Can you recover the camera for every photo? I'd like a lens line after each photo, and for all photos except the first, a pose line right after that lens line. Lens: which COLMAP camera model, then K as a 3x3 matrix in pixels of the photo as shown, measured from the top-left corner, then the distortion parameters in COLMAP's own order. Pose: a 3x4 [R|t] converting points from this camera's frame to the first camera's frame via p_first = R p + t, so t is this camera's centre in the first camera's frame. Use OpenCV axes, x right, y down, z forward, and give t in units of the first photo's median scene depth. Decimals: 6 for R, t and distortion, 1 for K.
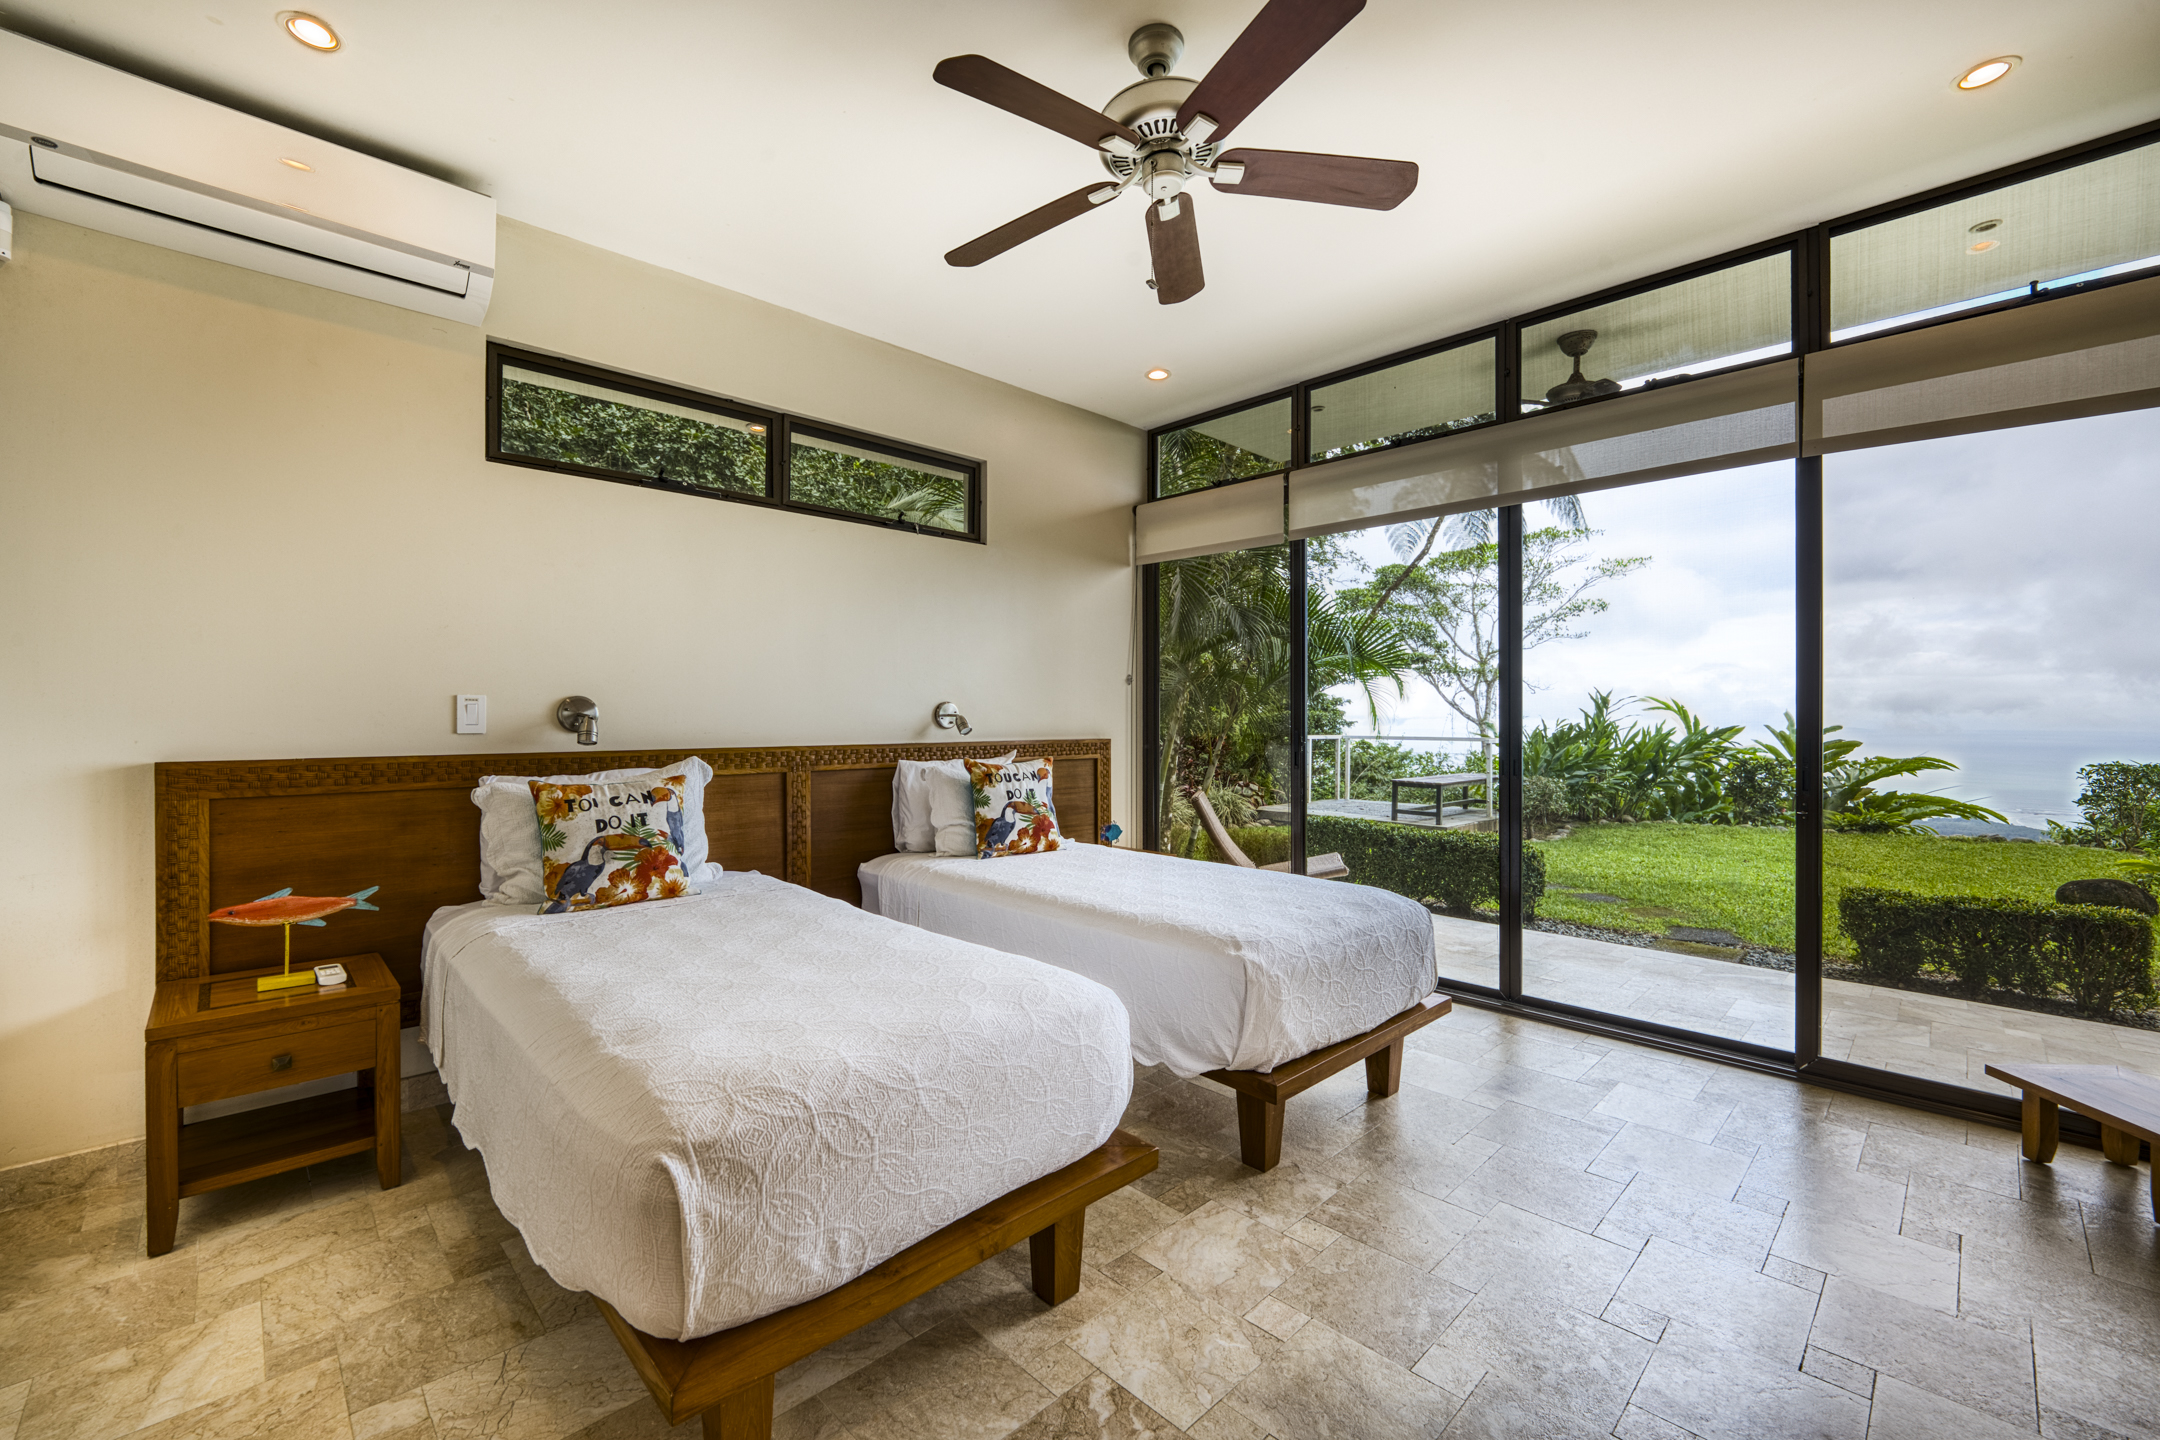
lens RADIAL K [[868.8, 0, 1080.0], [0, 868.8, 720.0], [0, 0, 1]] dist [-0.011576, 0.000308]
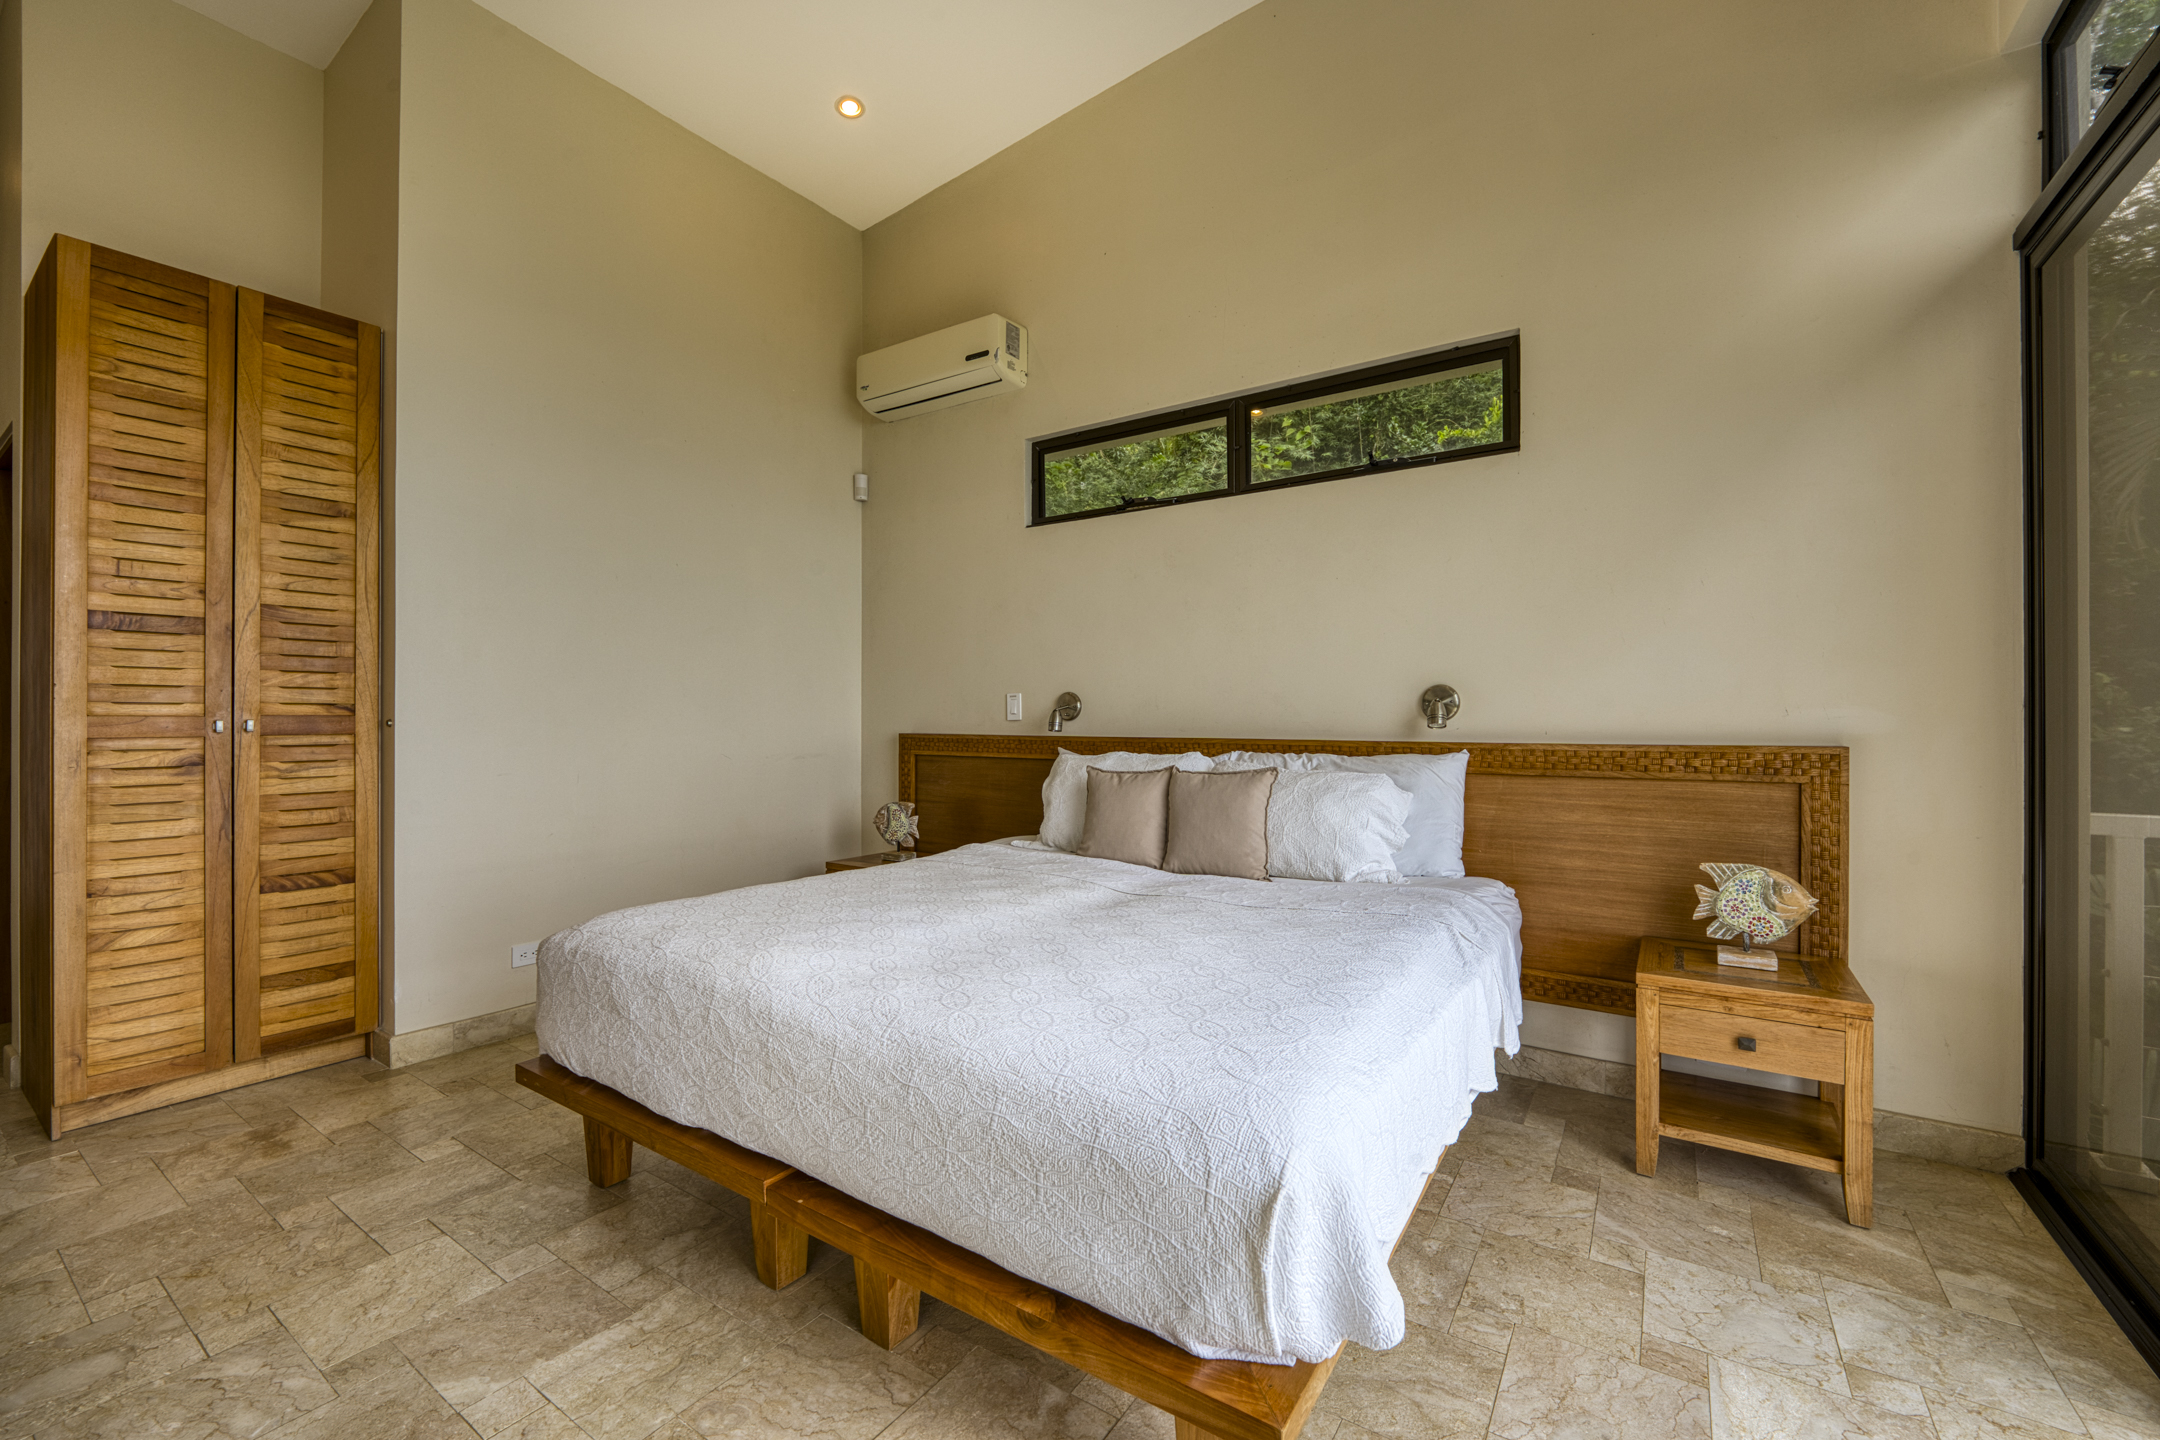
lens RADIAL K [[868.8, 0, 1080.0], [0, 868.8, 720.0], [0, 0, 1]] dist [-0.011576, 0.000308]
pose [[0.197762, 0.000884, -0.980250, 0.574839], [-0.012307, 0.999923, -0.001581, 0.013196], [0.980173, 0.012376, 0.197758, 0.630742]]
